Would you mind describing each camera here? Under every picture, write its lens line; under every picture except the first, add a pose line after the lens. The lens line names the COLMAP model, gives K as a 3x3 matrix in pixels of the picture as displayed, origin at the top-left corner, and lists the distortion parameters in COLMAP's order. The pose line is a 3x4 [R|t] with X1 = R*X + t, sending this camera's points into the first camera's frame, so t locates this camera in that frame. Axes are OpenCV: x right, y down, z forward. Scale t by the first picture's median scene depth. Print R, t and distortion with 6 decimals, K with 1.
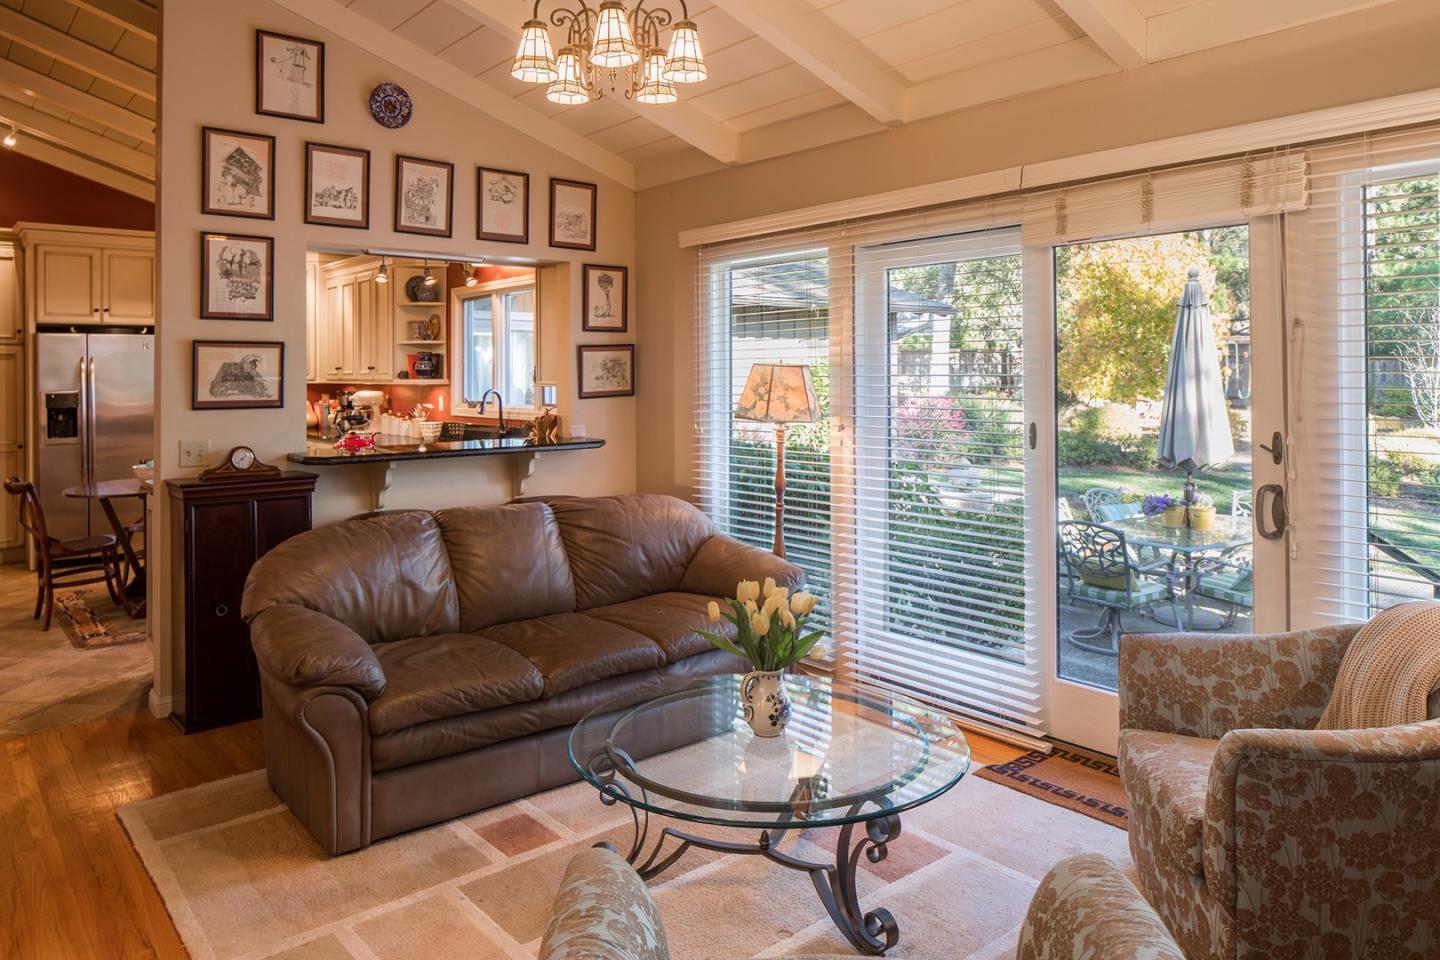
lens RADIAL K [[970.8, 0, 699.5], [0, 970.8, 360.2], [0, 0, 1]] dist [-0.007934, 0.000666]
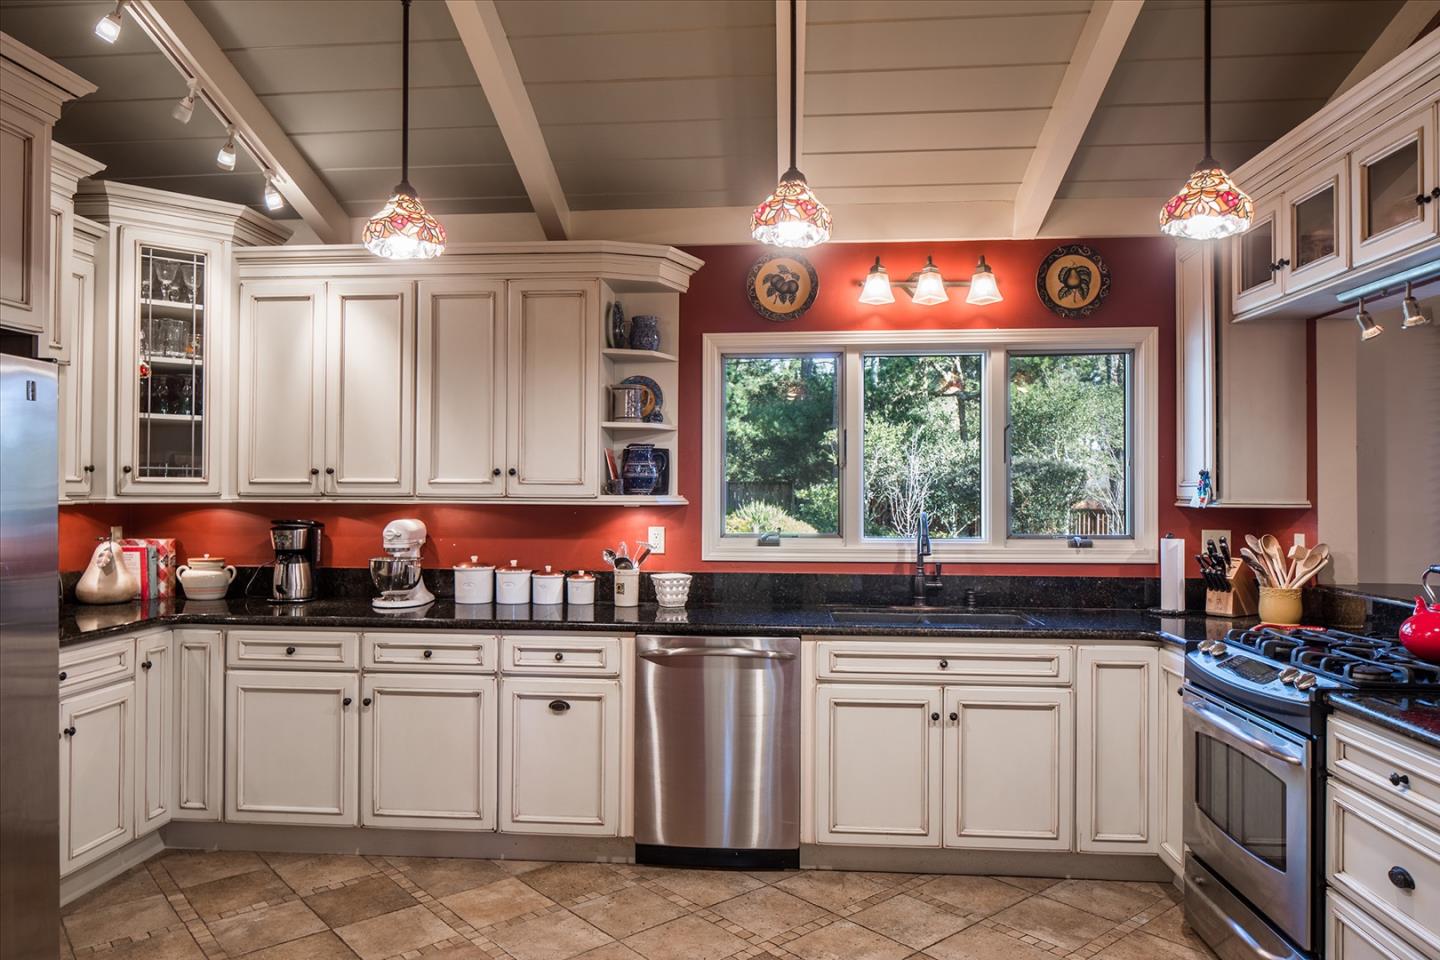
lens RADIAL K [[970.8, 0, 694.7], [0, 970.8, 484.5], [0, 0, 1]] dist [-0.007934, 0.000666]
pose [[0.699507, 0.014493, 0.714478, -0.657305], [-0.014470, 0.999877, -0.006115, 0.016883], [-0.714479, -0.006061, 0.699631, 0.609234]]
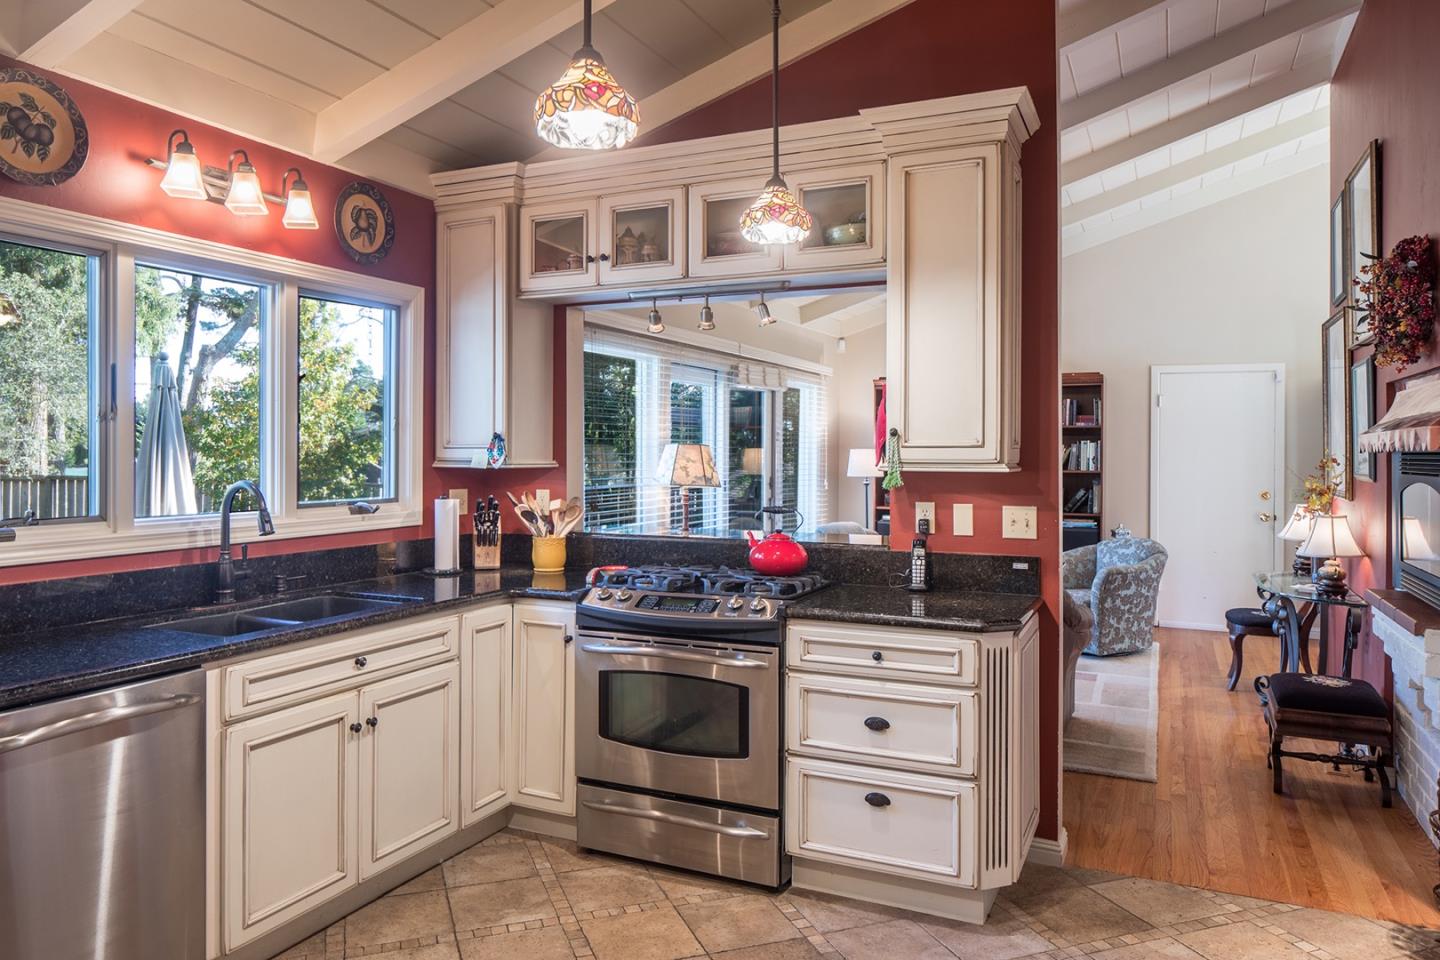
lens RADIAL K [[970.8, 0, 716.4], [0, 970.8, 454.3], [0, 0, 1]] dist [-0.007934, 0.000666]
pose [[-0.427223, 0.006389, 0.904124, -0.648641], [-0.006374, 0.999929, -0.010077, 0.018958], [-0.904124, -0.010068, -0.427152, 0.886972]]
